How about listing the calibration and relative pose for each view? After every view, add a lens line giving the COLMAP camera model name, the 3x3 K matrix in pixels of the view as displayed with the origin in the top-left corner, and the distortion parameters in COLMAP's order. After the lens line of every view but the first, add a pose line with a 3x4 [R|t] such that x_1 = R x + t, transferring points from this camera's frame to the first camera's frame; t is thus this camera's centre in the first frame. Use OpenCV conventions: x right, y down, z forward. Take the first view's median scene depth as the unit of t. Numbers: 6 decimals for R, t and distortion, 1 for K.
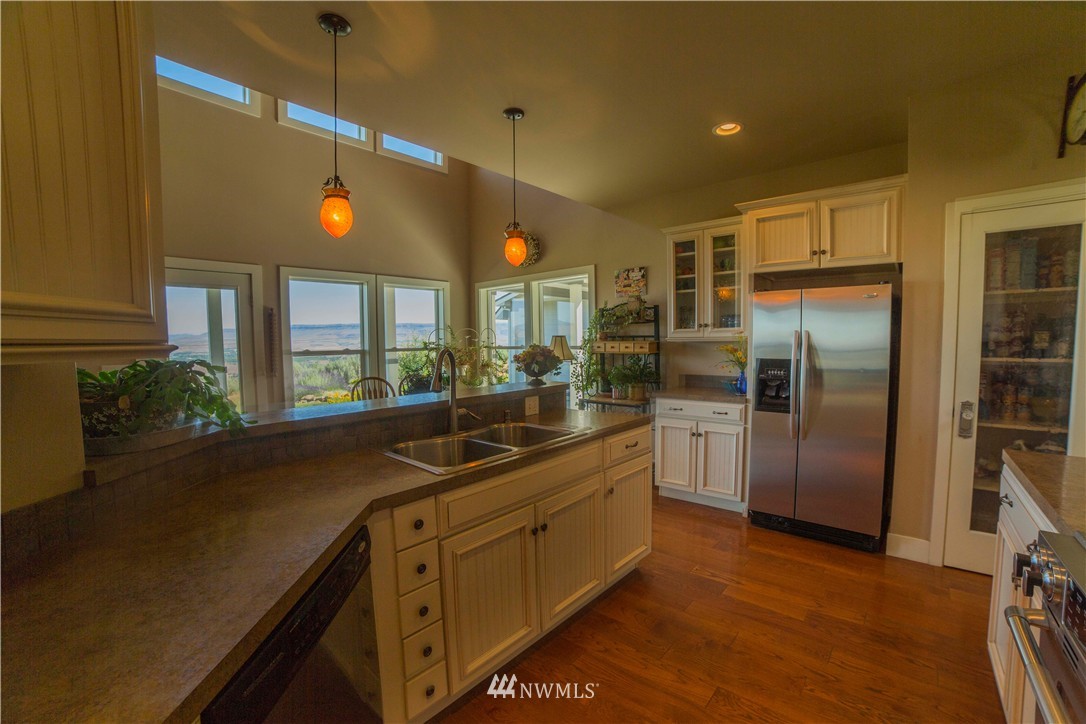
lens RADIAL K [[421.6, 0, 543.0], [0, 421.6, 362.0], [0, 0, 1]] dist [0.000055, 0.000026]
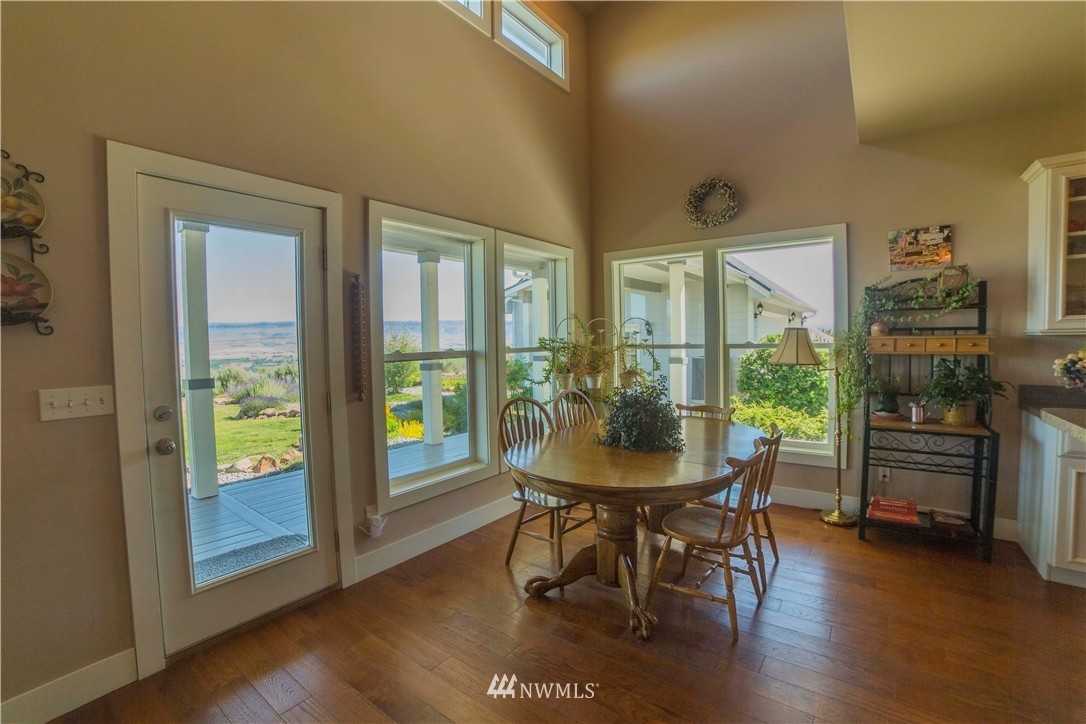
lens RADIAL K [[447.4, 0, 559.6], [0, 447.4, 361.5], [0, 0, 1]] dist [-0.061575, 0.022215]
pose [[0.989822, -0.008895, 0.142033, -0.457597], [0.009160, 0.999957, -0.001213, -0.012830], [-0.142016, 0.002501, 0.989861, 0.395509]]
